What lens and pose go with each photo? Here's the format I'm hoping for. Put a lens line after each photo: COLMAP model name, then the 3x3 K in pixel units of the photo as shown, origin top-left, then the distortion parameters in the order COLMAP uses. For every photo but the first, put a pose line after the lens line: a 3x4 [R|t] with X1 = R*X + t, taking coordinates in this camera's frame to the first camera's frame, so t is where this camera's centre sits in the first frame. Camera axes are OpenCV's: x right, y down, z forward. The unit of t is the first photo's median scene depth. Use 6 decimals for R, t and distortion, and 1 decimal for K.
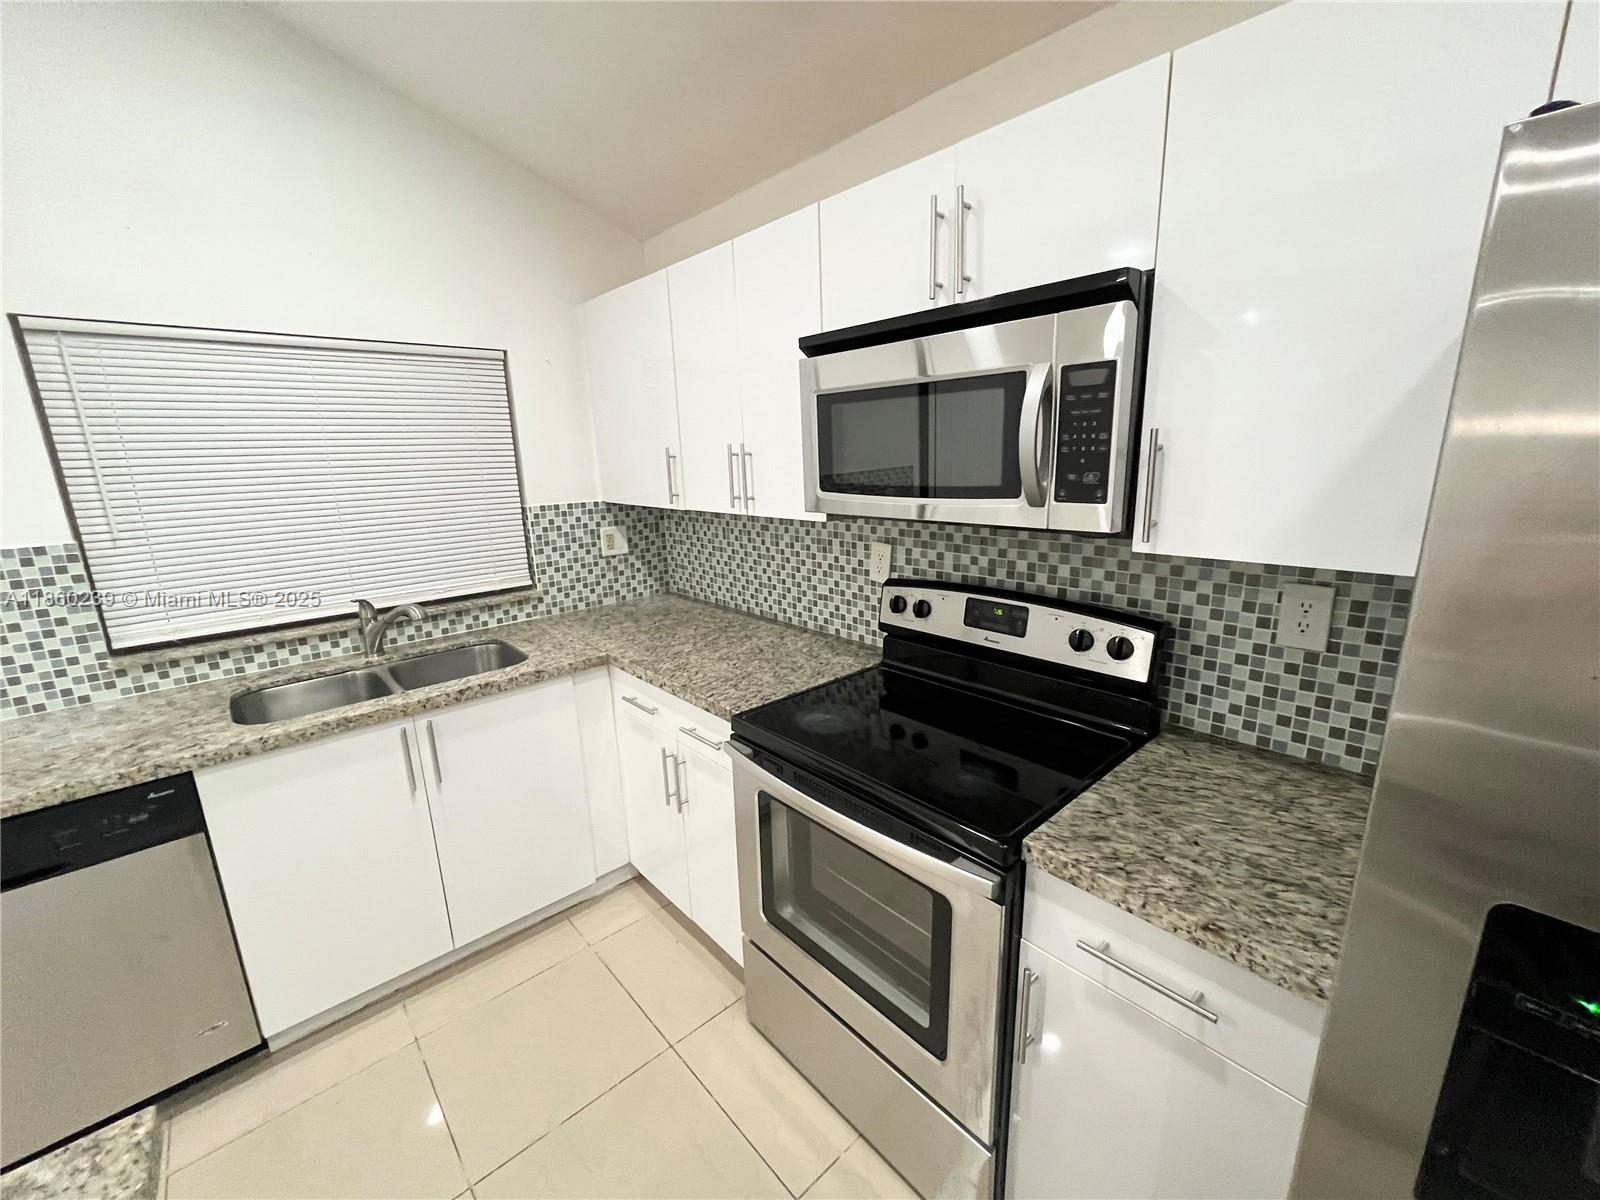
lens RADIAL K [[647.9, 0, 795.8], [0, 647.9, 604.2], [0, 0, 1]] dist [-0.000965, -0.001866]
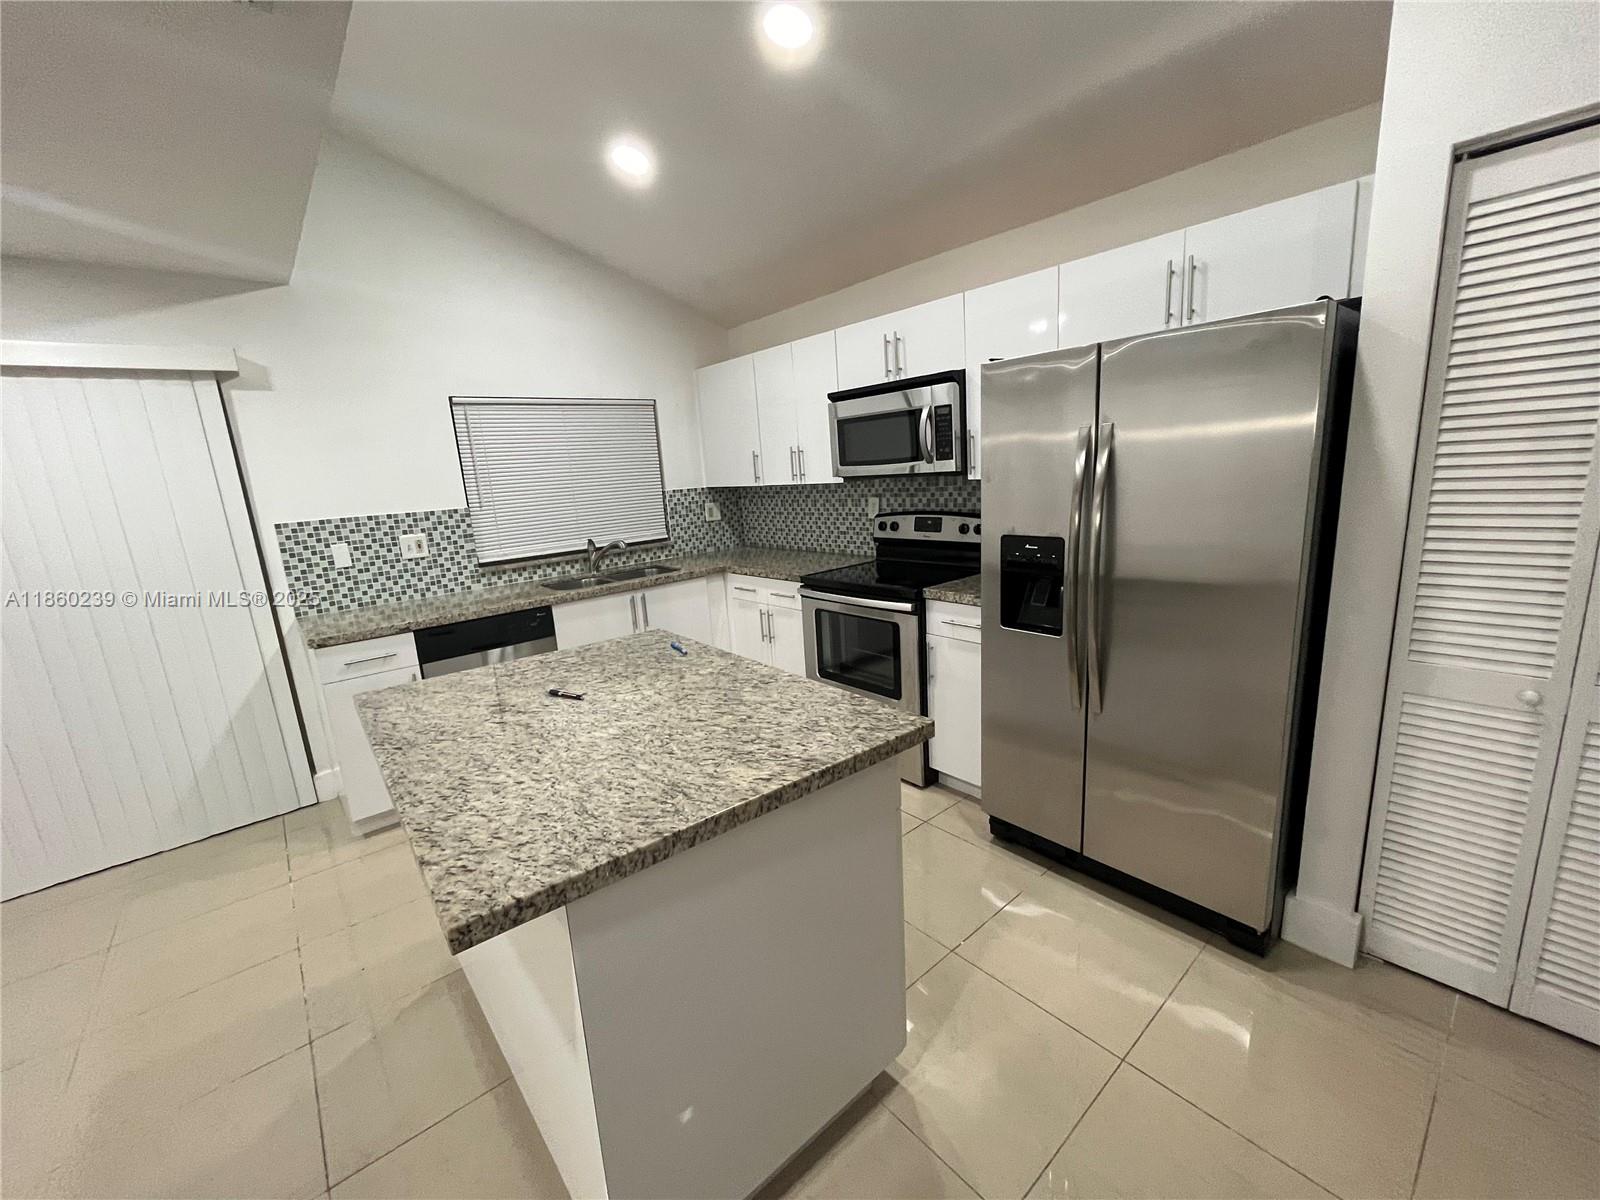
lens RADIAL K [[647.9, 0, 795.5], [0, 647.9, 604.4], [0, 0, 1]] dist [-0.000965, -0.001866]
pose [[0.998969, -0.031545, -0.032658, -0.040646], [0.030806, 0.999263, -0.022895, 0.249728], [0.033356, 0.021865, 0.999204, -0.855006]]
